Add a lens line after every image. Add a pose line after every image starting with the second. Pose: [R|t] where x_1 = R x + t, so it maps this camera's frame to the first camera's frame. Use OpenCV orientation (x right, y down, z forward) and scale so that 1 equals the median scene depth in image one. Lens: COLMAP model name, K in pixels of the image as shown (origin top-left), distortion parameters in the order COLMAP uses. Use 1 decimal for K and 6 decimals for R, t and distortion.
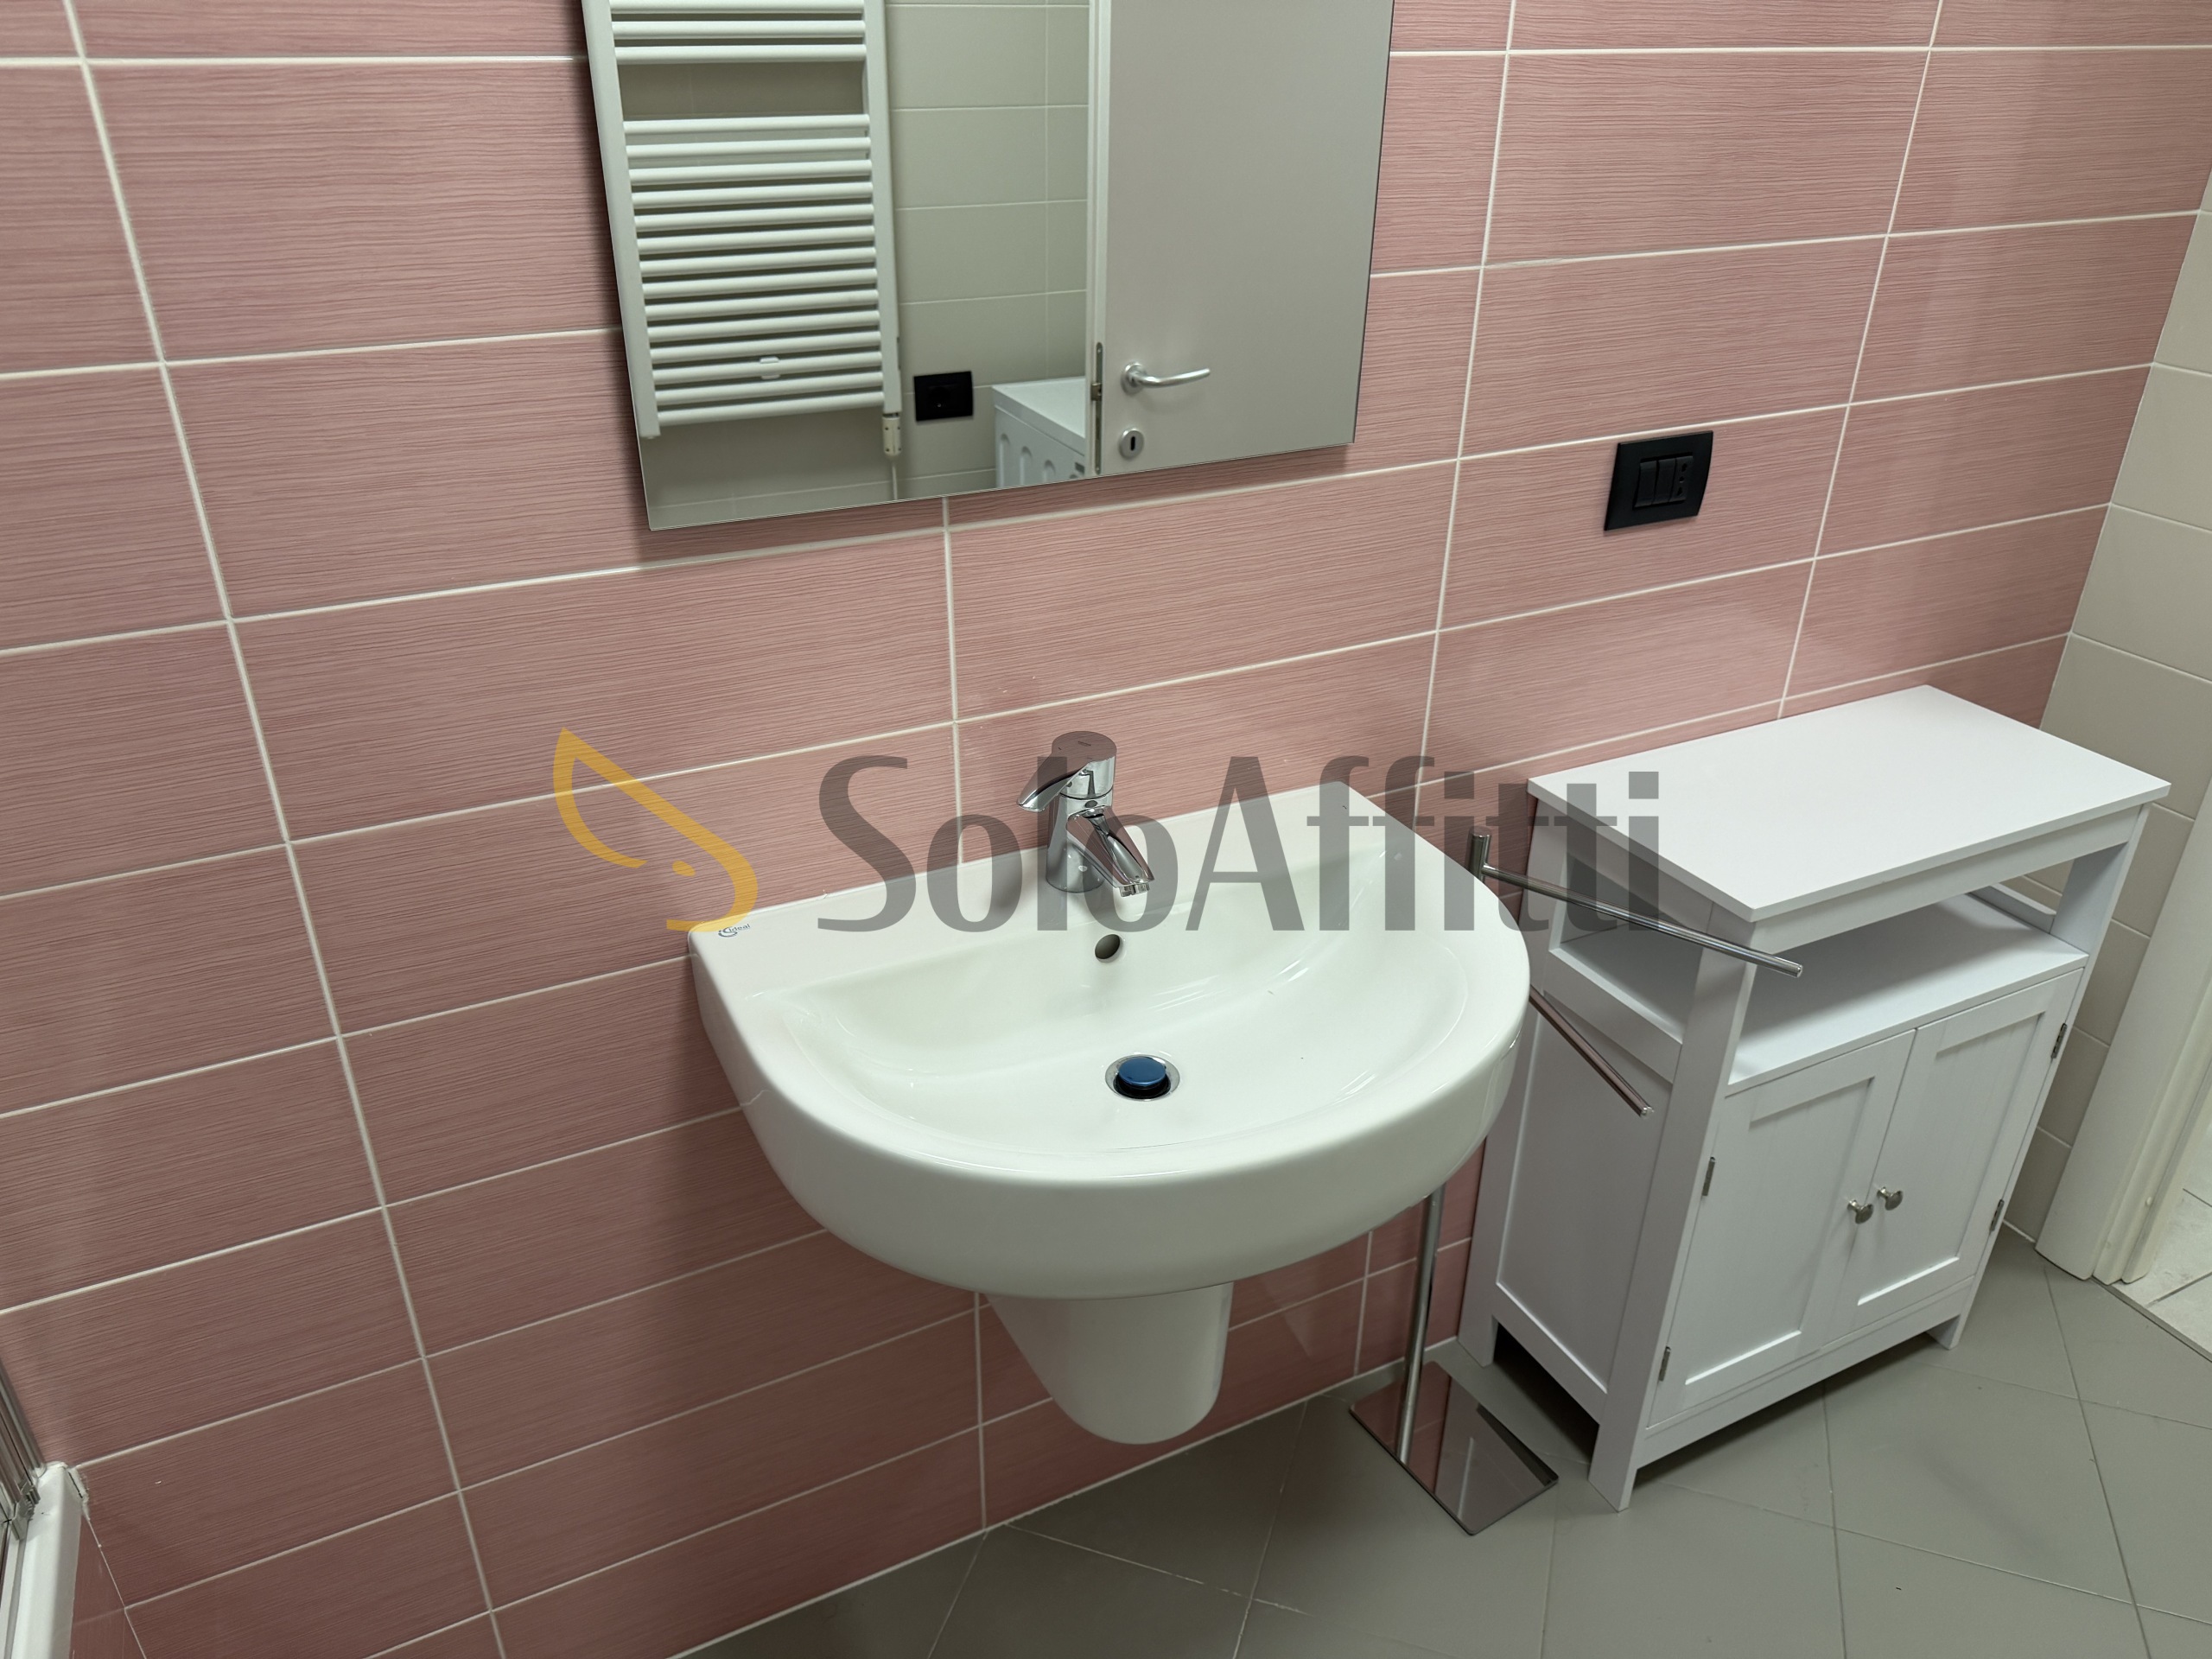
lens RADIAL K [[1556.1, 0, 1090.1], [0, 1556.1, 828.1], [0, 0, 1]] dist [0.041003, -0.049204]
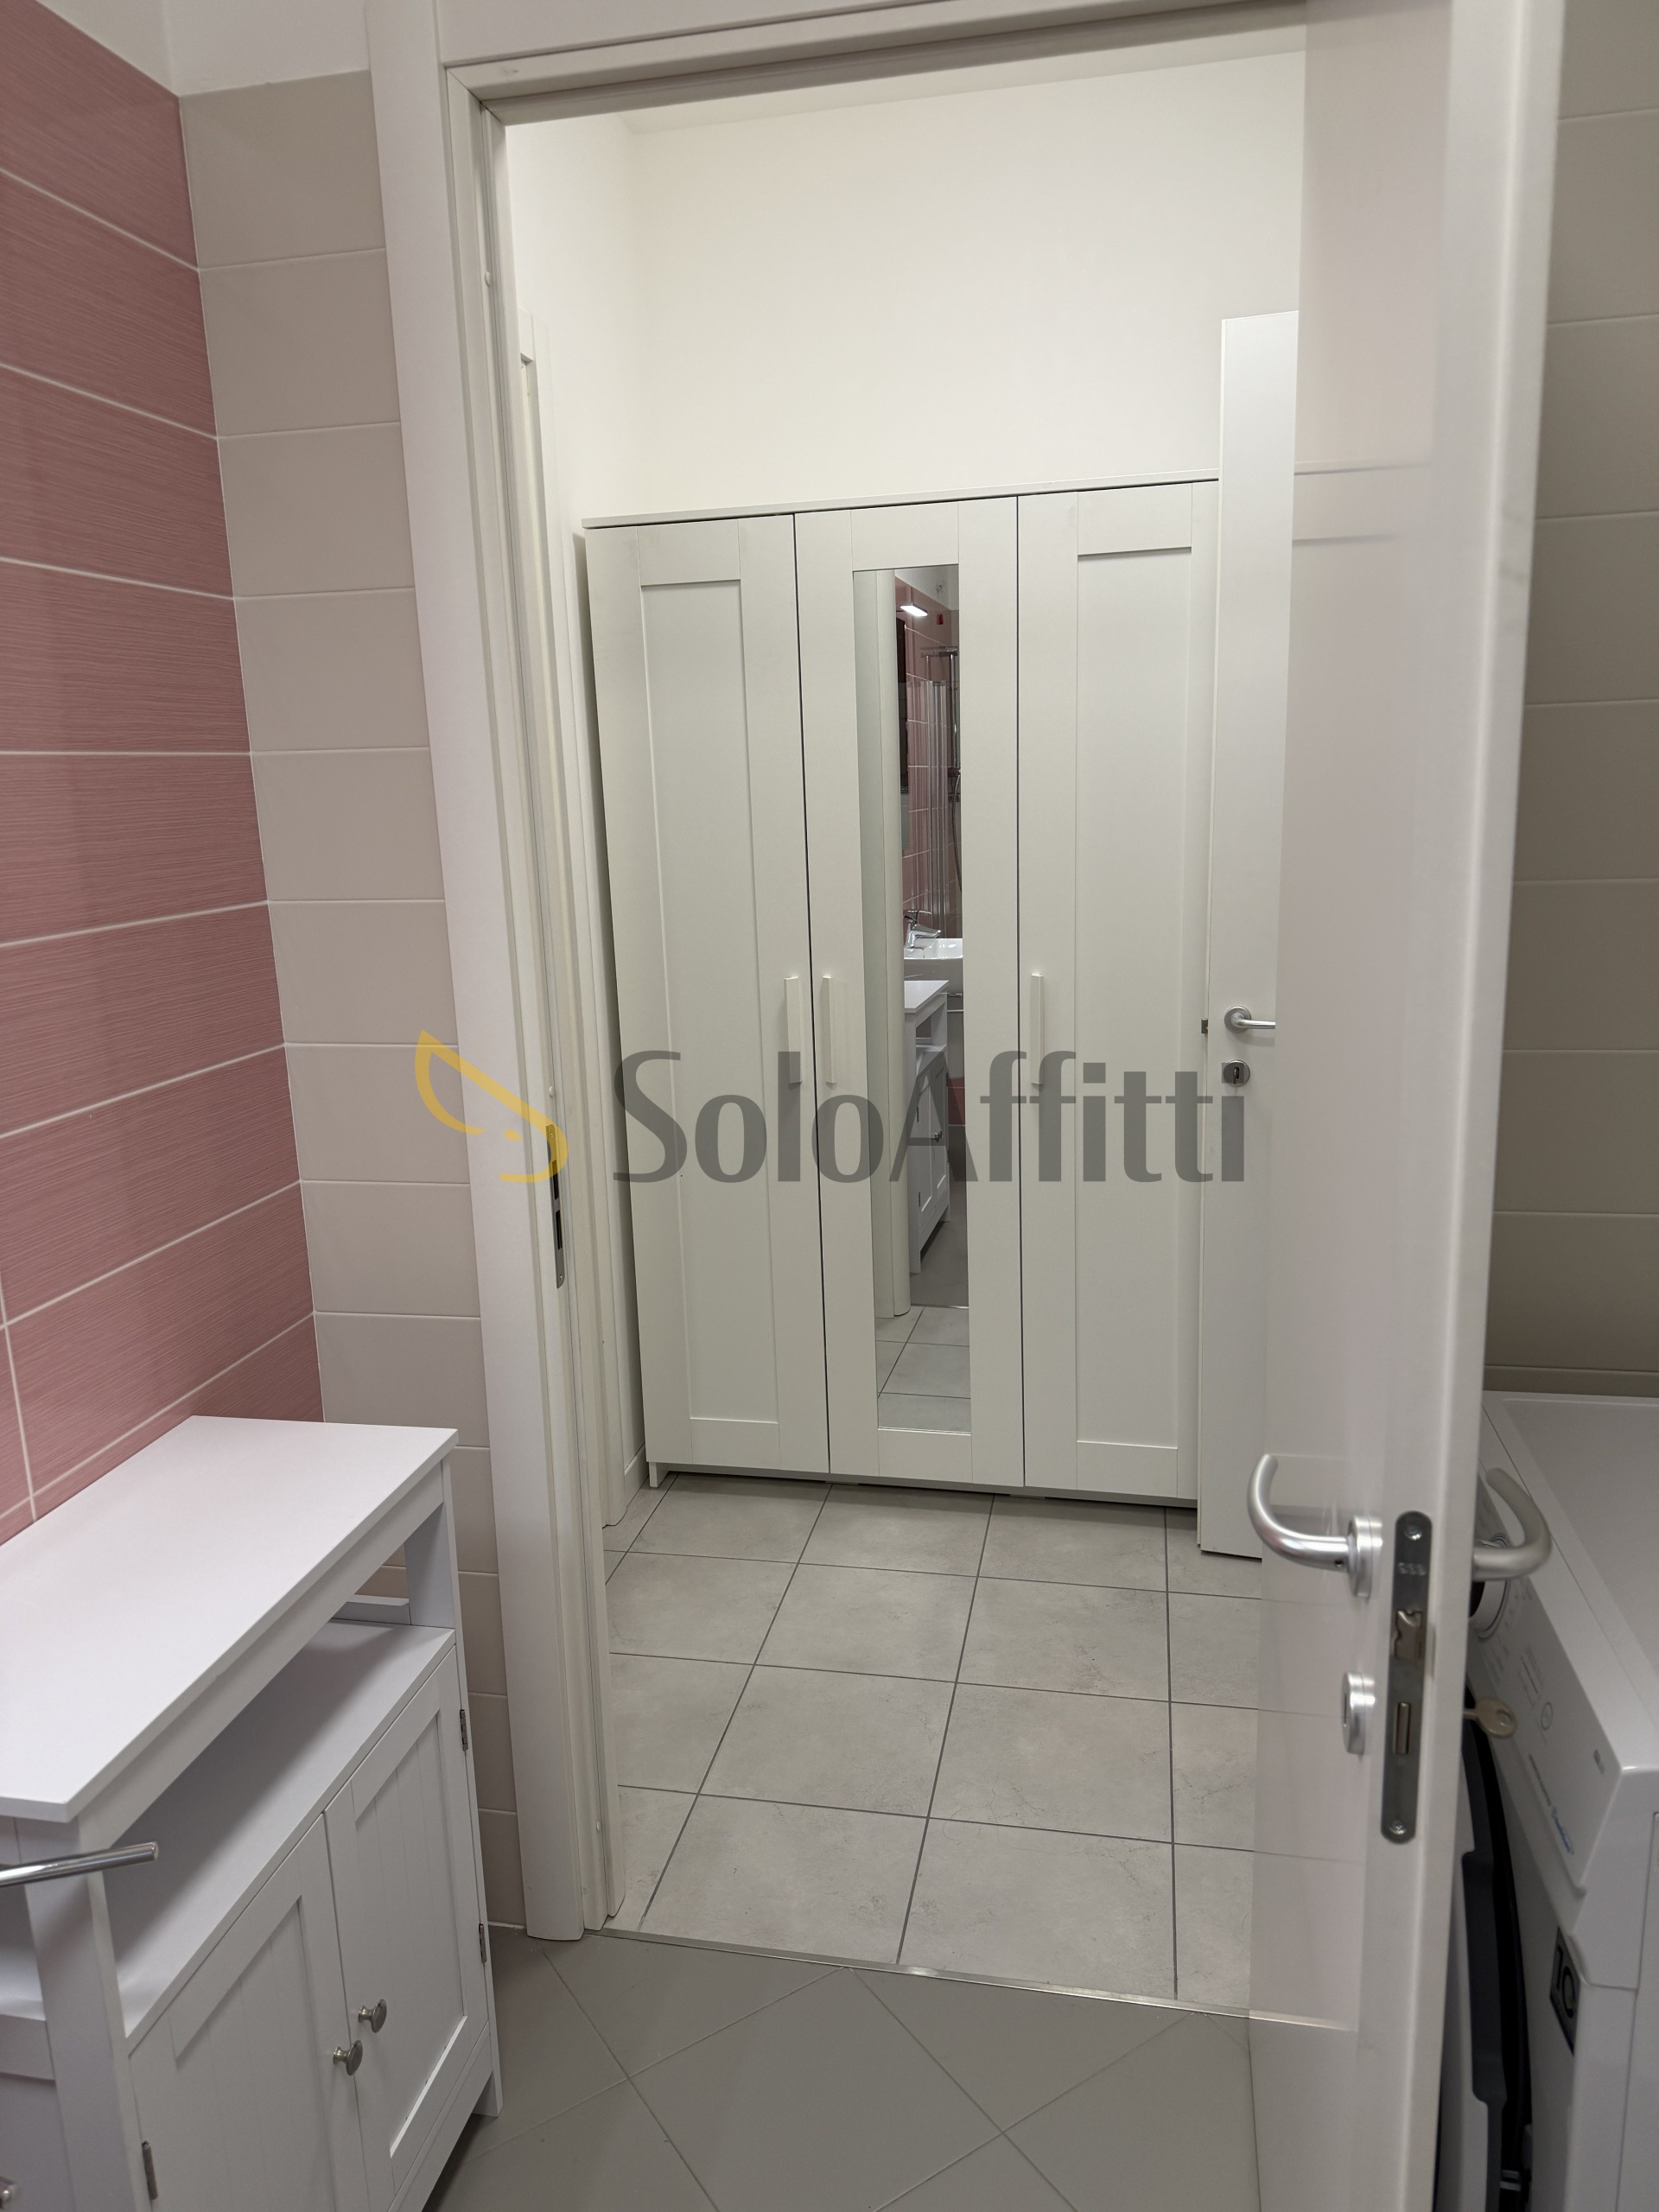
lens RADIAL K [[1556.1, 0, 820.5], [0, 1556.1, 1143.9], [0, 0, 1]] dist [0.041003, -0.049204]
pose [[0.615531, -0.204428, 0.761138, 0.135418], [0.393785, 0.916352, -0.072338, -0.035203], [-0.682682, 0.344251, 0.644543, 0.168966]]
